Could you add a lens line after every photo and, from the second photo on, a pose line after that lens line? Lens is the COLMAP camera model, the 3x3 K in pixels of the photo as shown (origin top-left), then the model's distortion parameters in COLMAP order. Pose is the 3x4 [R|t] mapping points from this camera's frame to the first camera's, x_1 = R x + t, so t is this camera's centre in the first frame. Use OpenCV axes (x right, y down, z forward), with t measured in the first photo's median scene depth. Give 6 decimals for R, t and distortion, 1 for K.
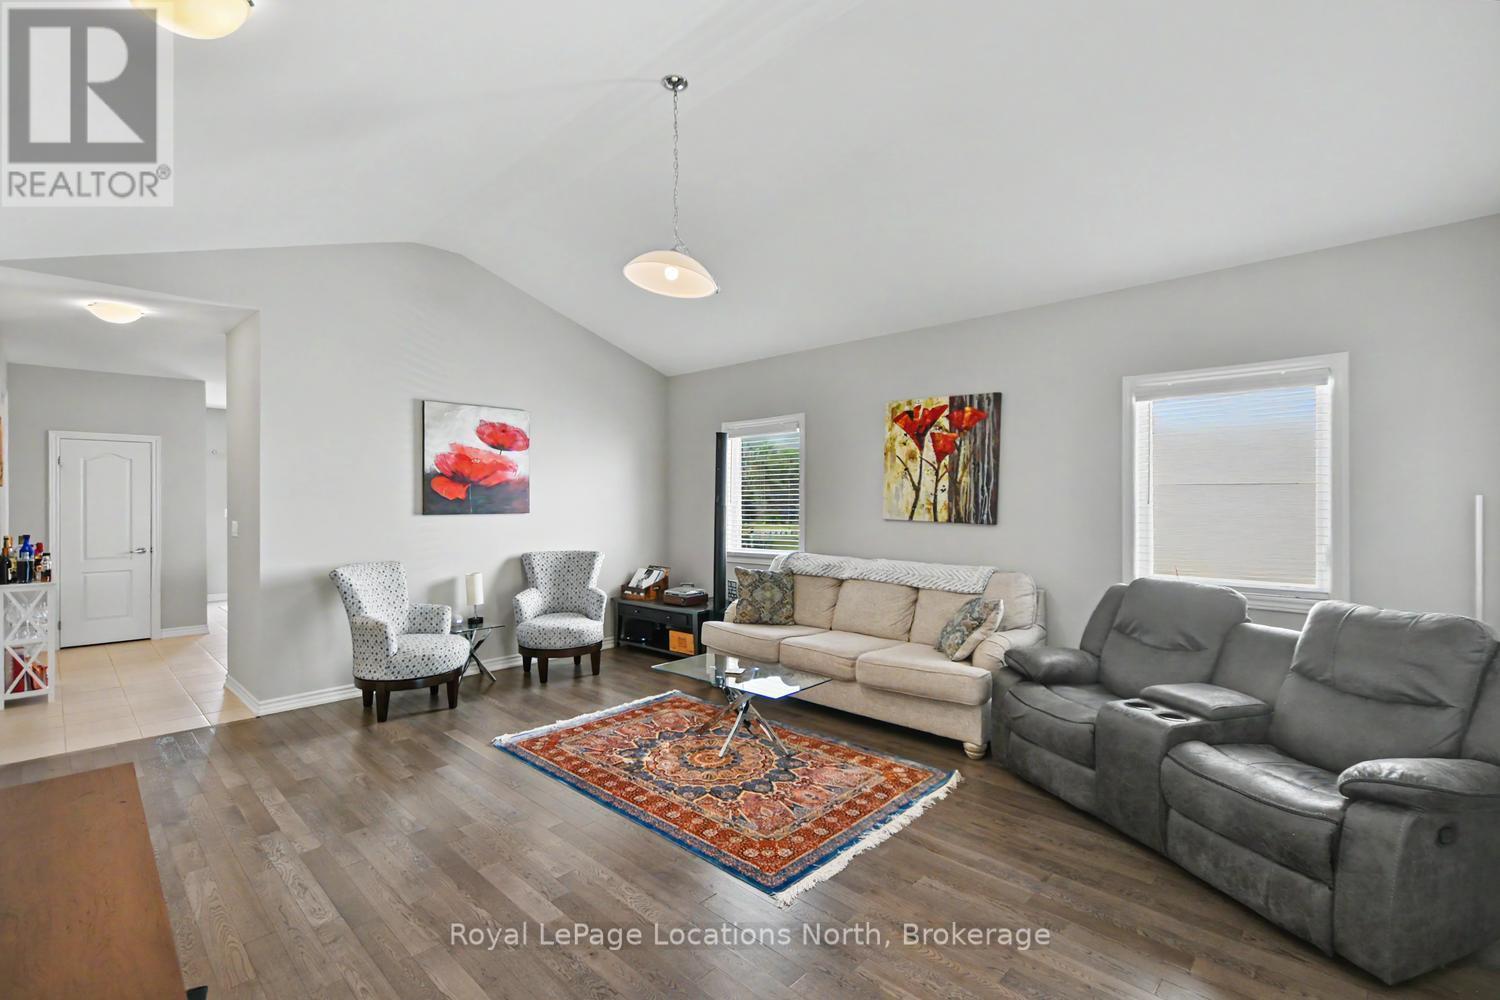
lens RADIAL K [[672.4, 0, 747.3], [0, 672.4, 497.3], [0, 0, 1]] dist [0.006731, -0.003054]
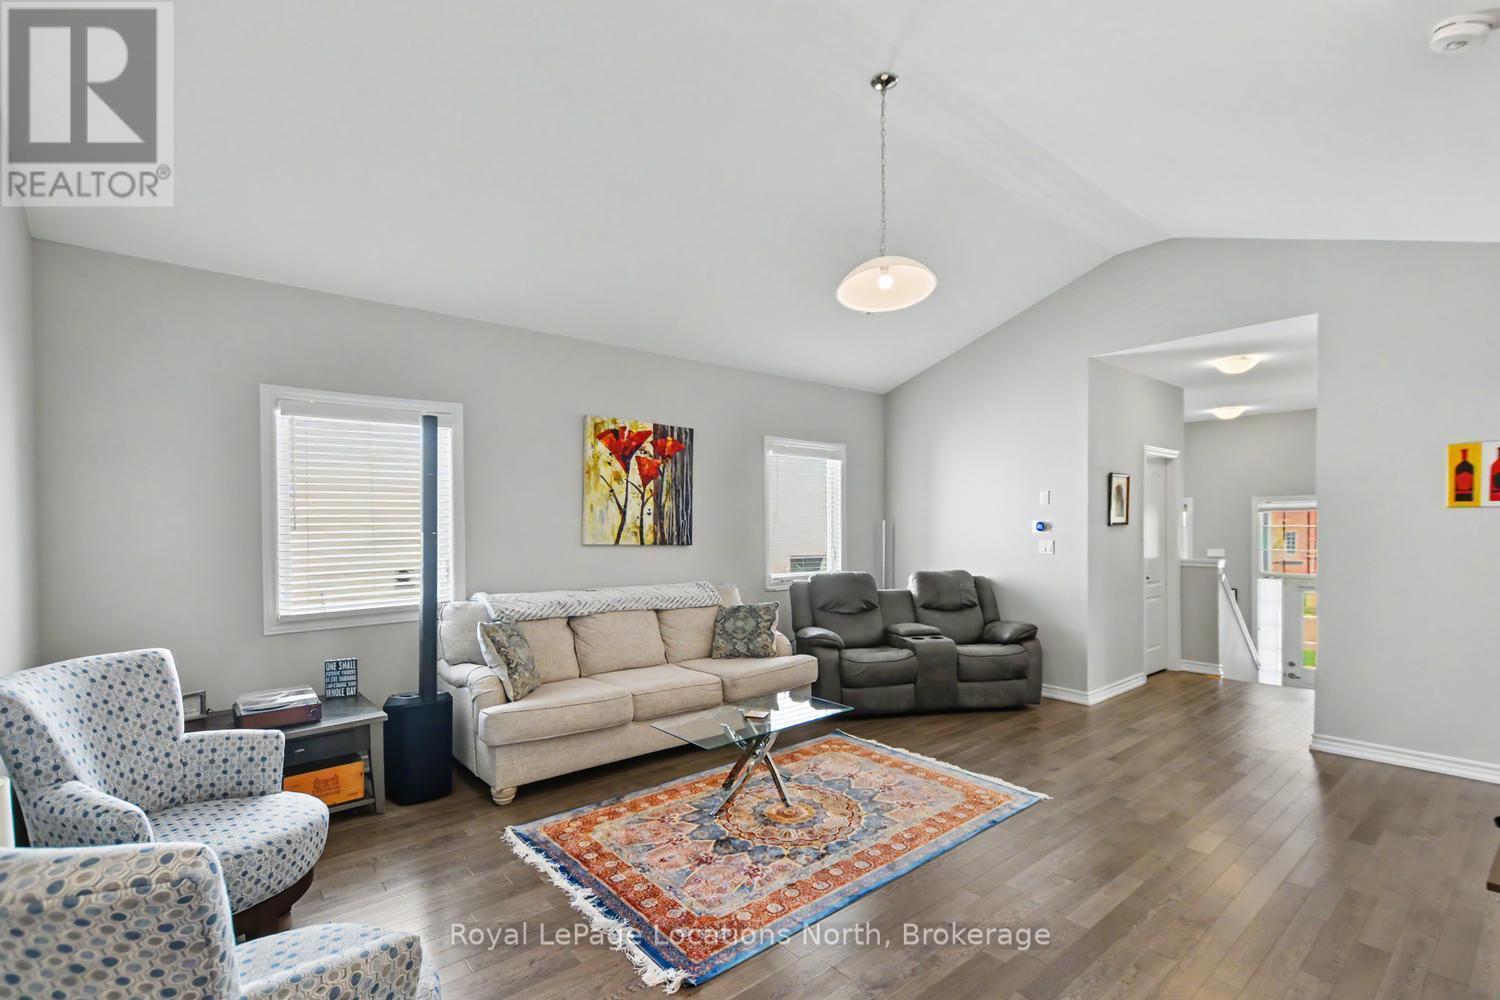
lens RADIAL K [[672.4, 0, 753.7], [0, 672.4, 546.5], [0, 0, 1]] dist [0.006731, -0.003054]
pose [[0.112959, -0.035576, 0.992963, -0.708920], [-0.003177, 0.999341, 0.036166, 0.001826], [-0.993595, -0.007240, 0.112772, 0.717875]]
